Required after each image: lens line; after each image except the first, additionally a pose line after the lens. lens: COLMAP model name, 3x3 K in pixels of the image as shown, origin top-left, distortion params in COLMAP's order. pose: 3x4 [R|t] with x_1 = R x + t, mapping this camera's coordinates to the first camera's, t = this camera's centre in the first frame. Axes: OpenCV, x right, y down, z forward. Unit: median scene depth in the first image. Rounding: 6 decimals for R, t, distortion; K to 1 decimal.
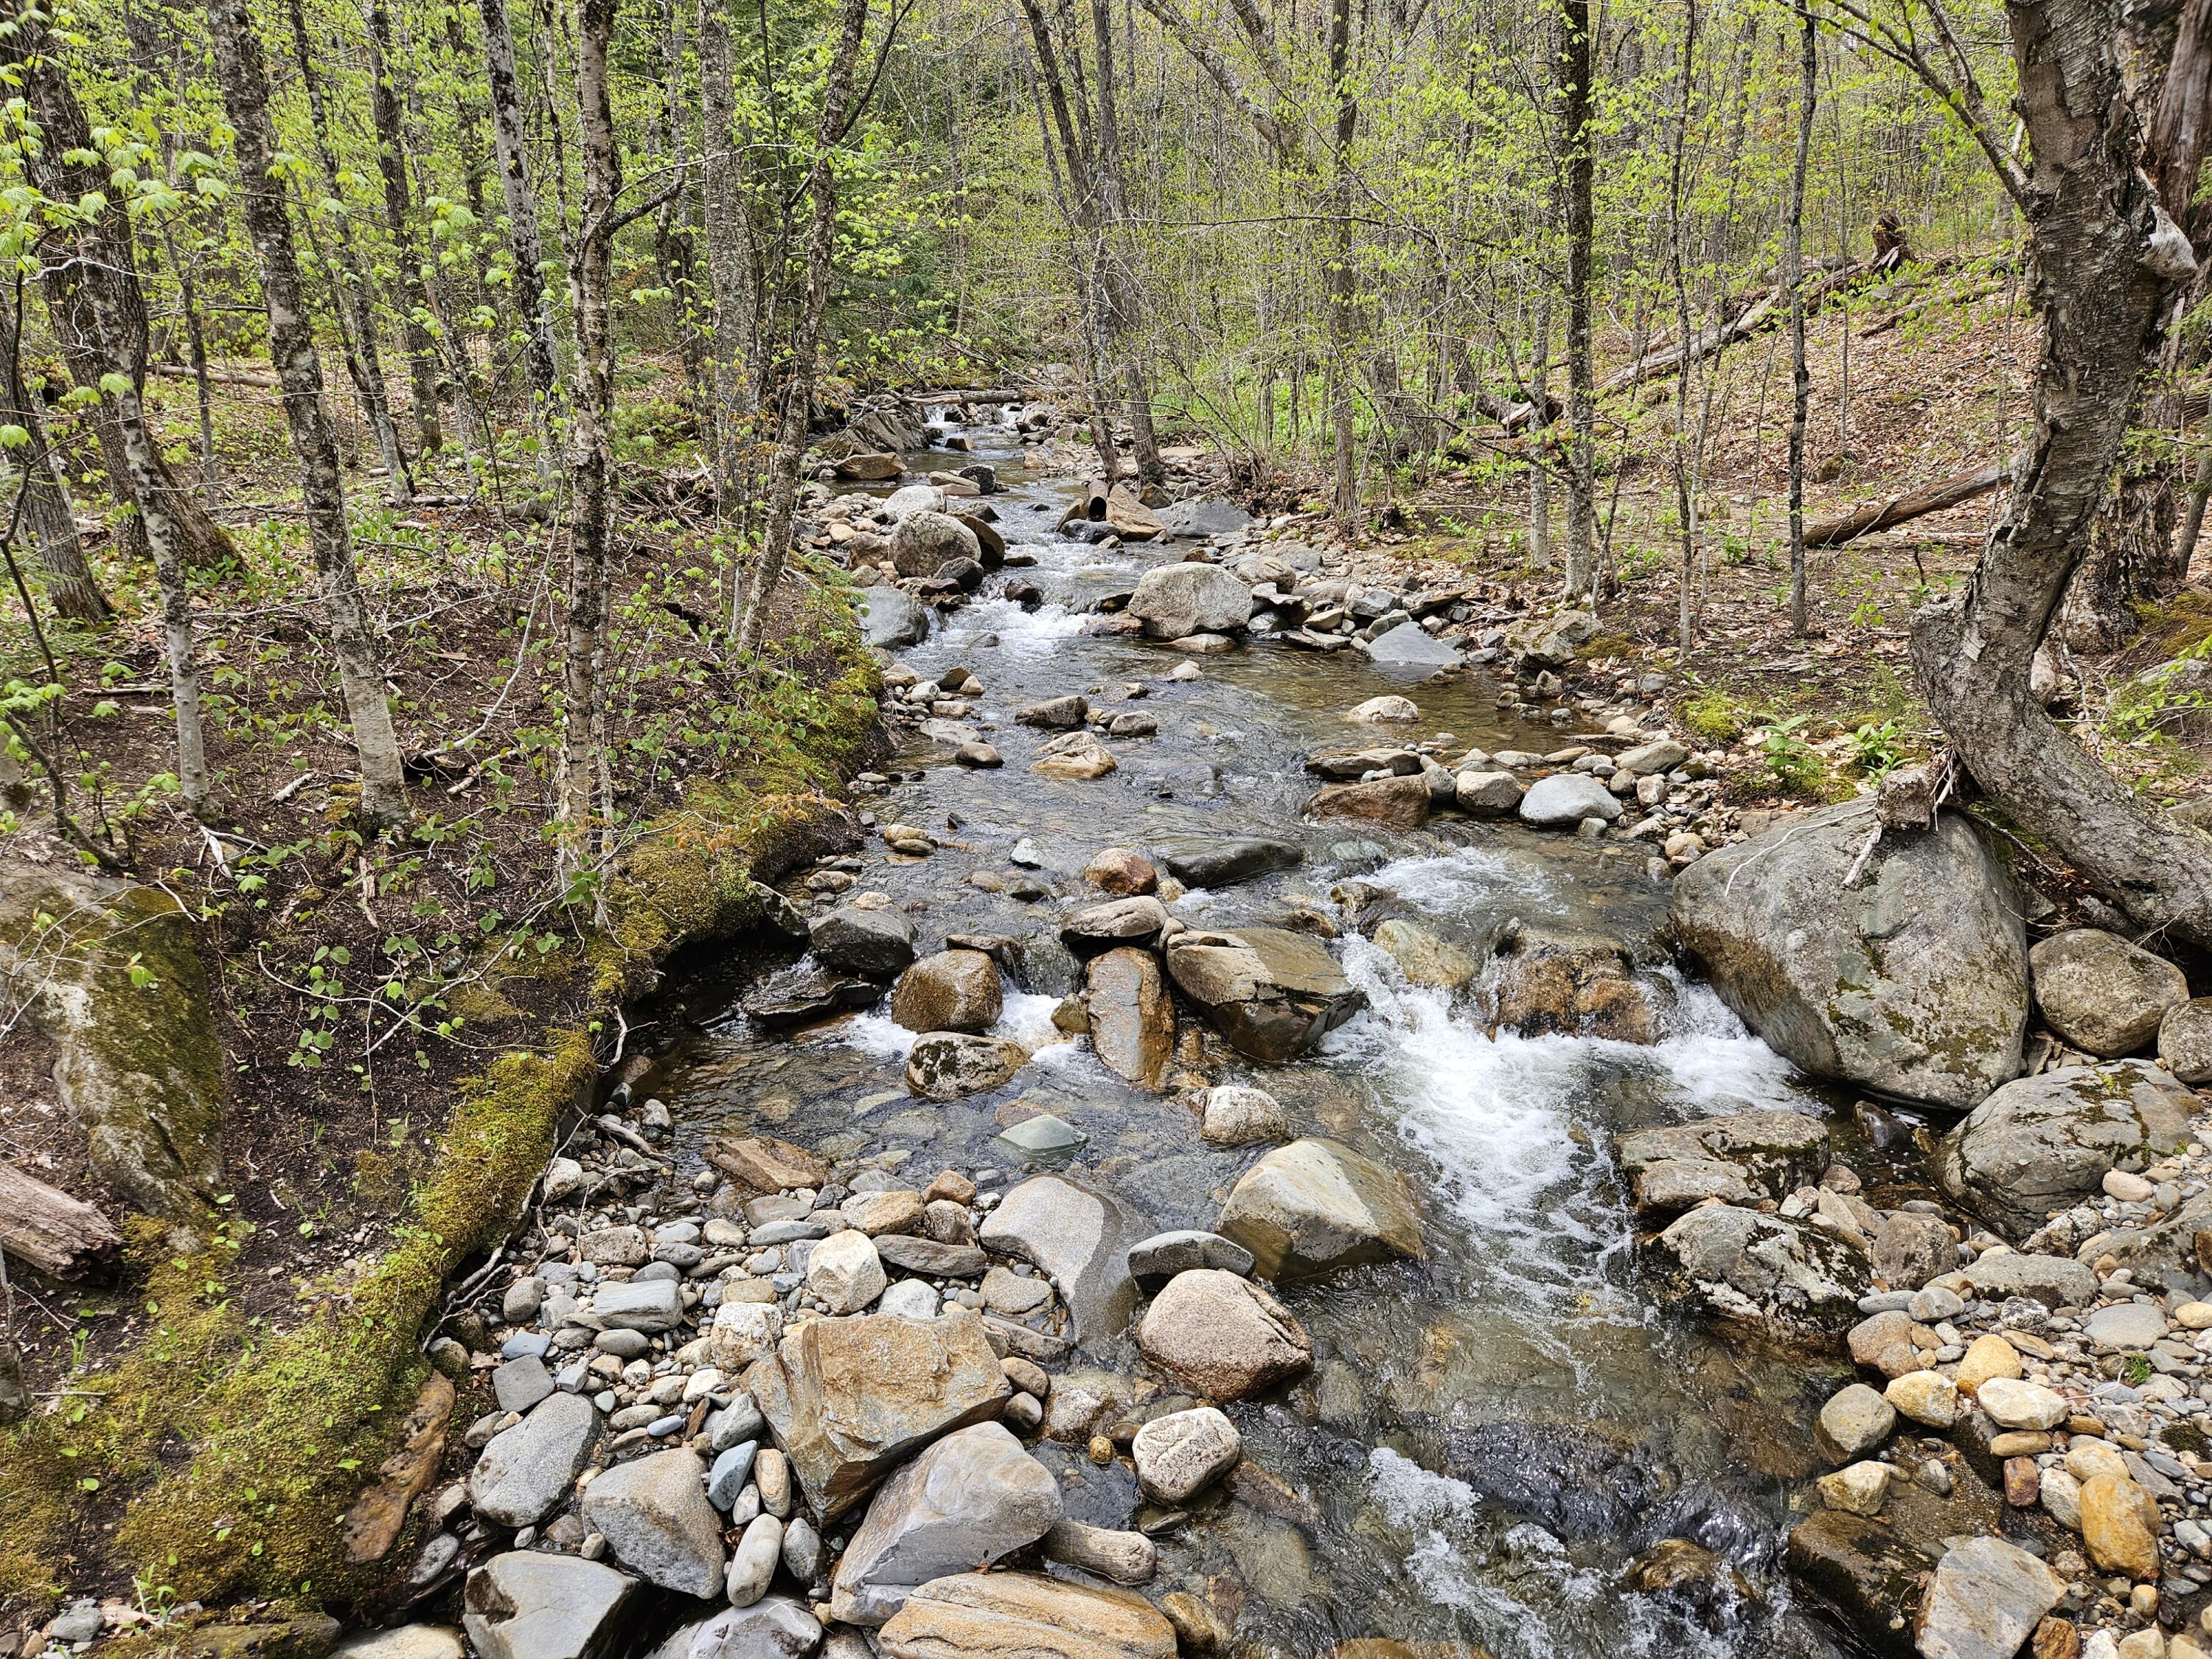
lens RADIAL K [[1498.4, 0, 1106.0], [0, 1498.4, 829.5], [0, 0, 1]] dist [0.001410, -0.003097]
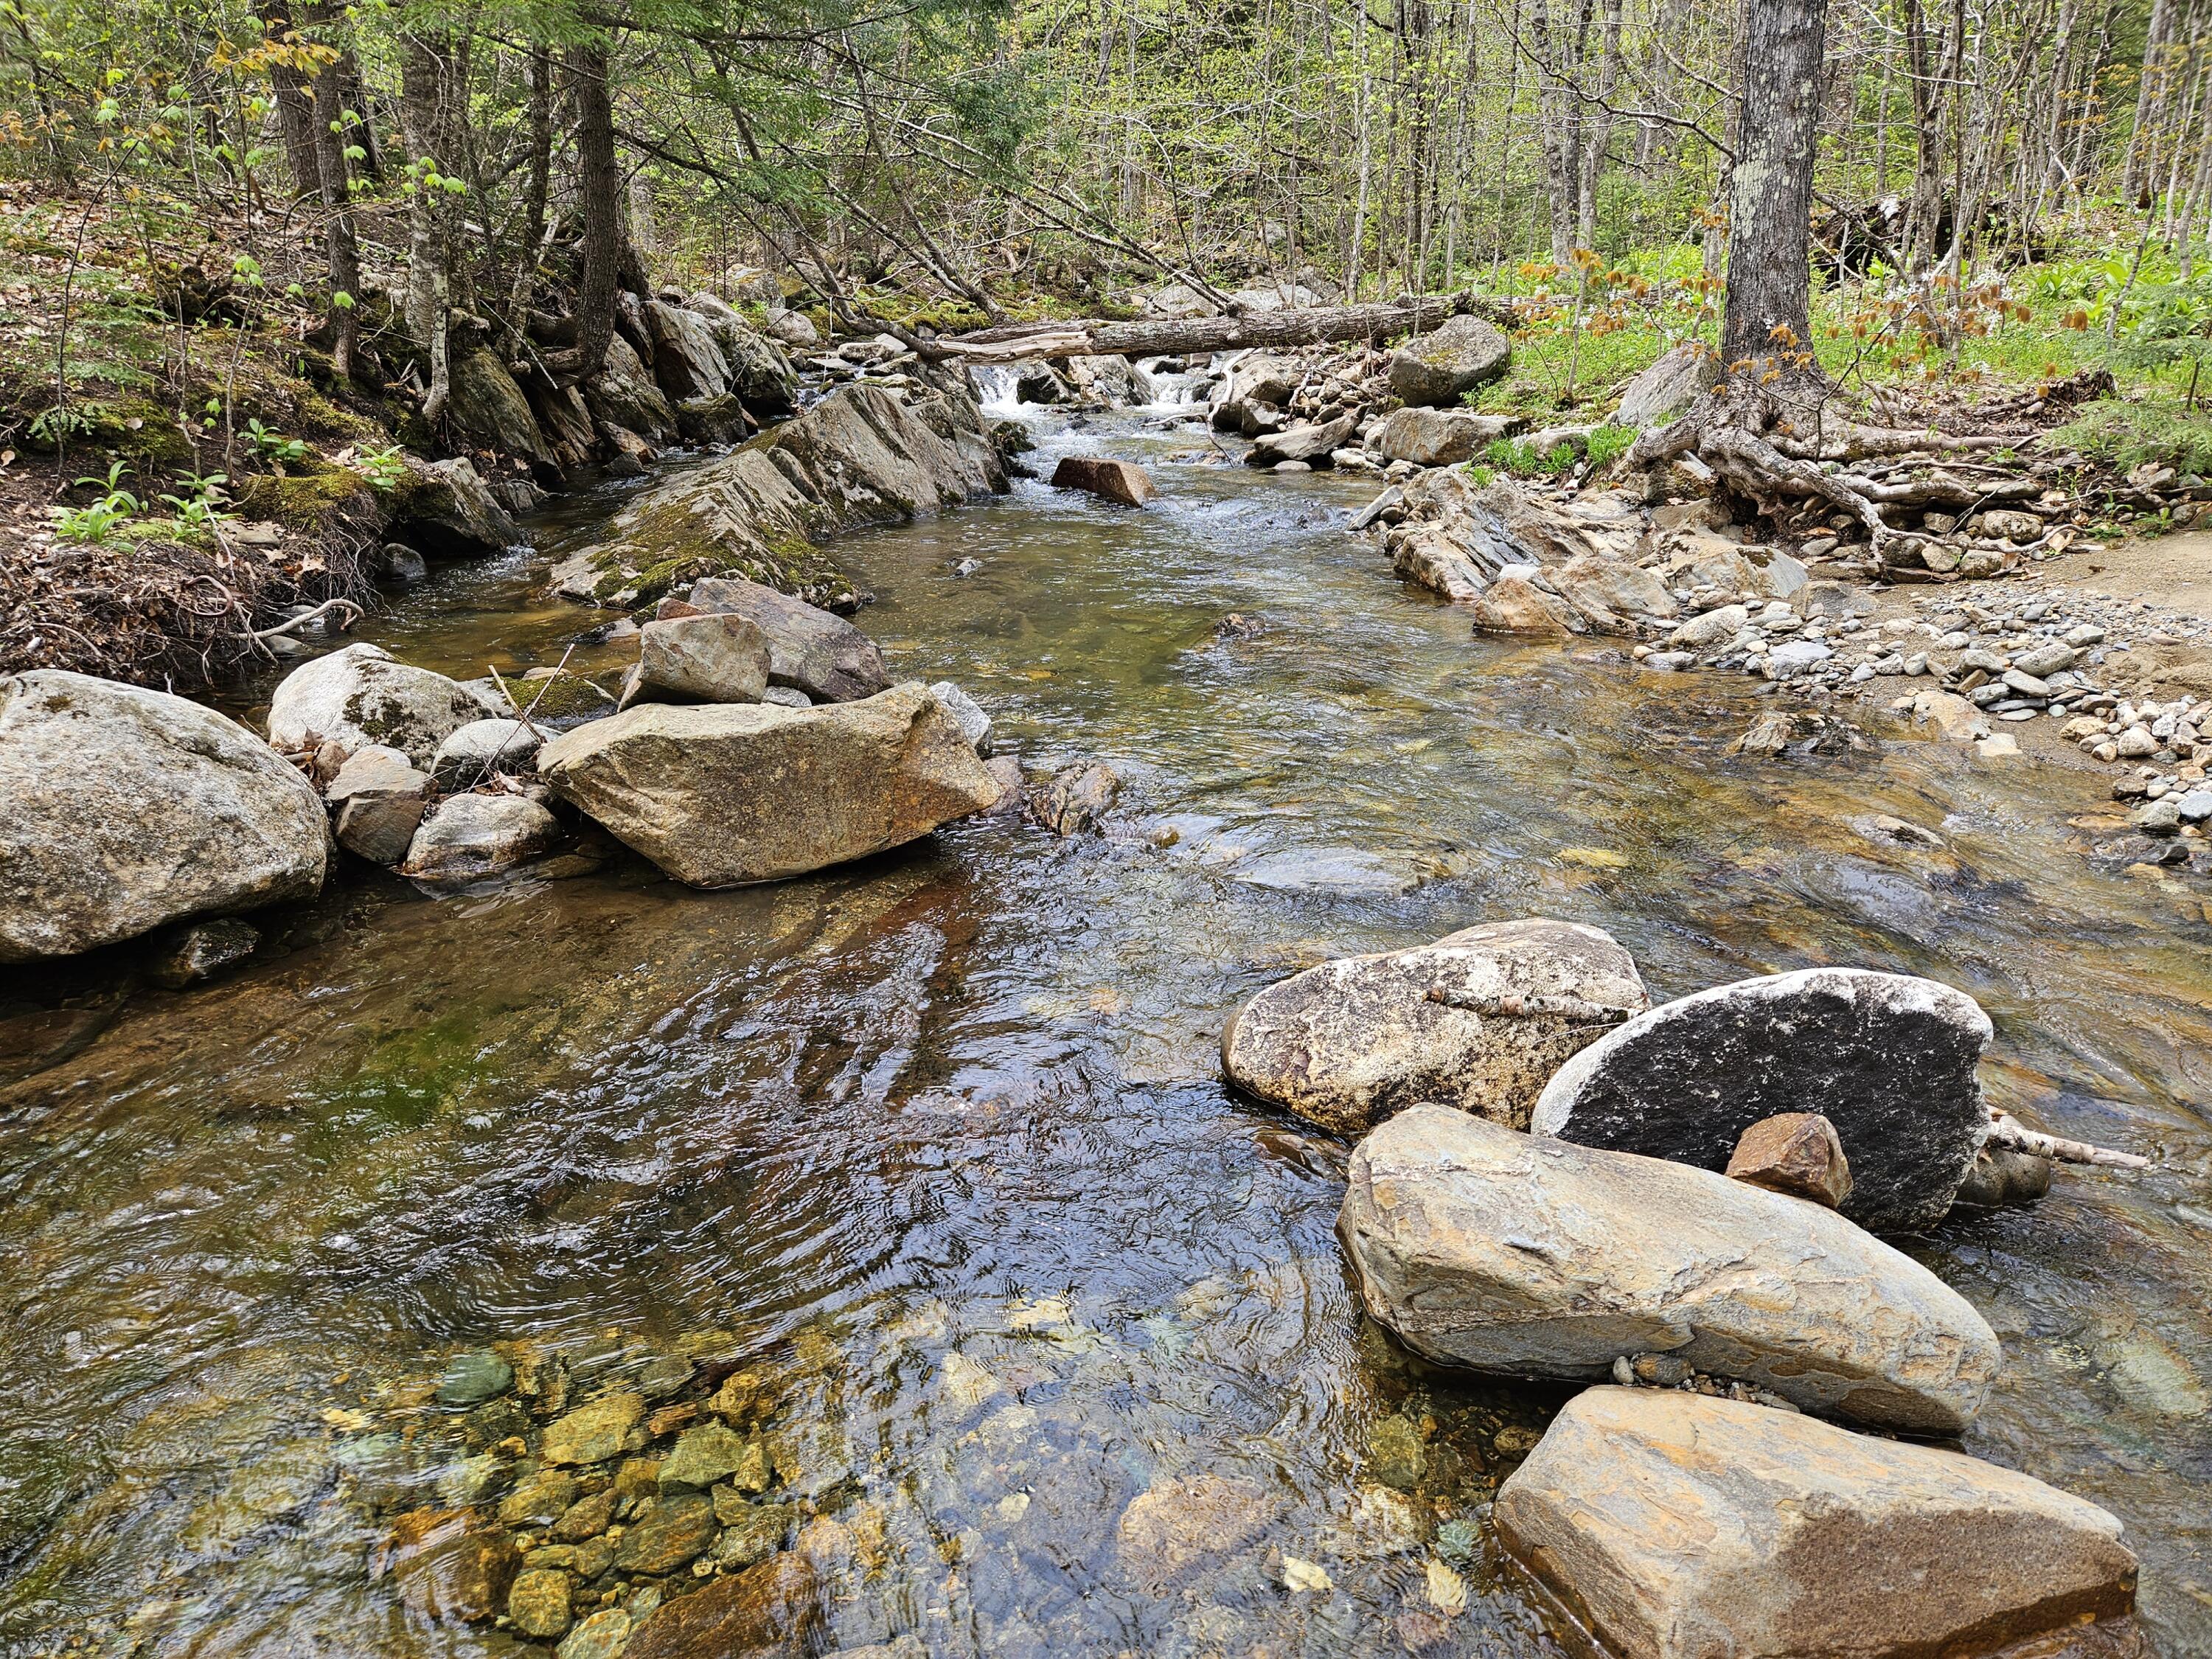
lens RADIAL K [[1498.4, 0, 1106.0], [0, 1498.4, 829.5], [0, 0, 1]] dist [0.001410, -0.003097]
pose [[0.999944, -0.010296, -0.002421, -0.090158], [0.010356, 0.999592, 0.026614, -0.175710], [0.002146, -0.026638, 0.999643, 0.620613]]
